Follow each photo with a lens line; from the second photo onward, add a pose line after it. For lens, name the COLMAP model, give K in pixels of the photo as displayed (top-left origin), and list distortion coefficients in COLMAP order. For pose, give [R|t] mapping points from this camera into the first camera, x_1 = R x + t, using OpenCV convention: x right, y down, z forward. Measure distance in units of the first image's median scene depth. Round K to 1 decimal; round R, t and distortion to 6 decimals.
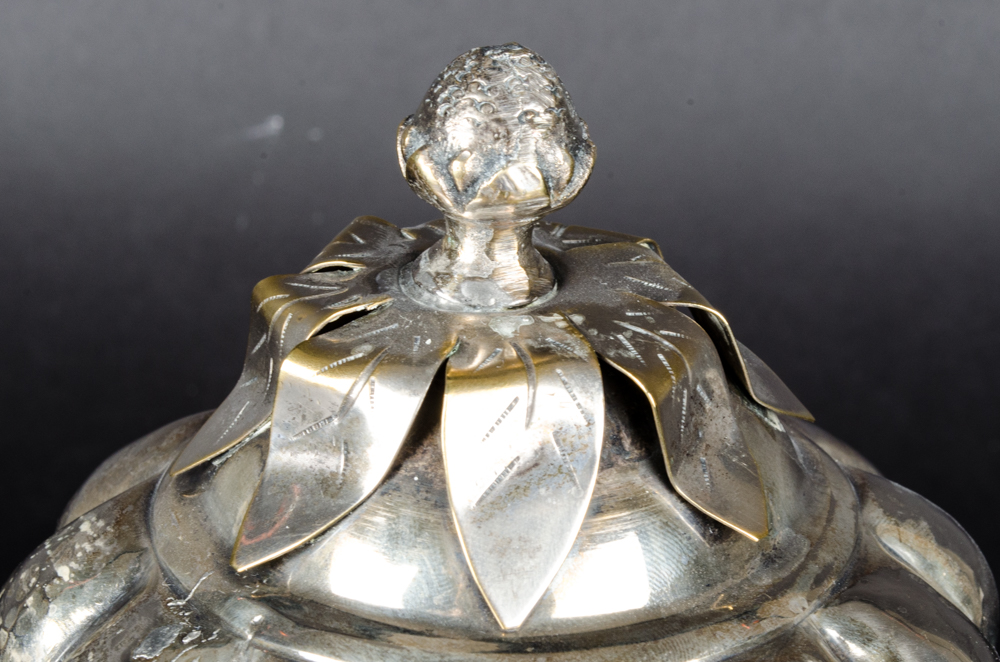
lens RADIAL K [[2218.7, 0, 499.2], [0, 2218.7, 330.4], [0, 0, 1]] dist [0.055133, 0.000000]
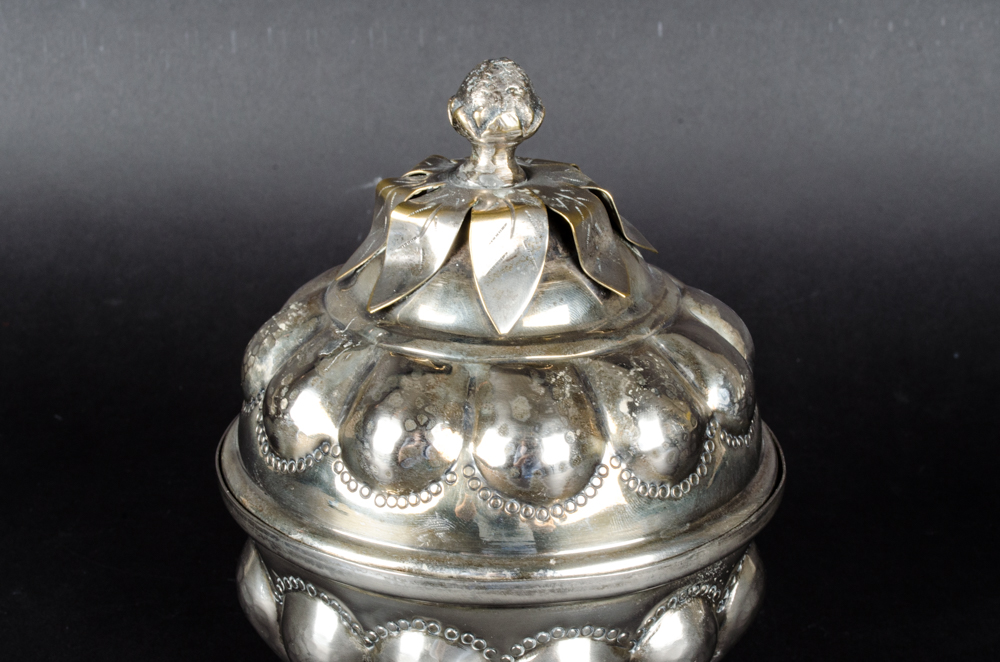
lens RADIAL K [[1524.9, 0, 499.7], [0, 1524.9, 332.0], [0, 0, 1]] dist [0.030321, 0.000000]
pose [[0.999886, -0.003819, -0.014582, 0.021517], [0.003098, 0.998785, -0.049188, 0.192863], [0.014752, 0.049137, 0.998683, -0.393622]]
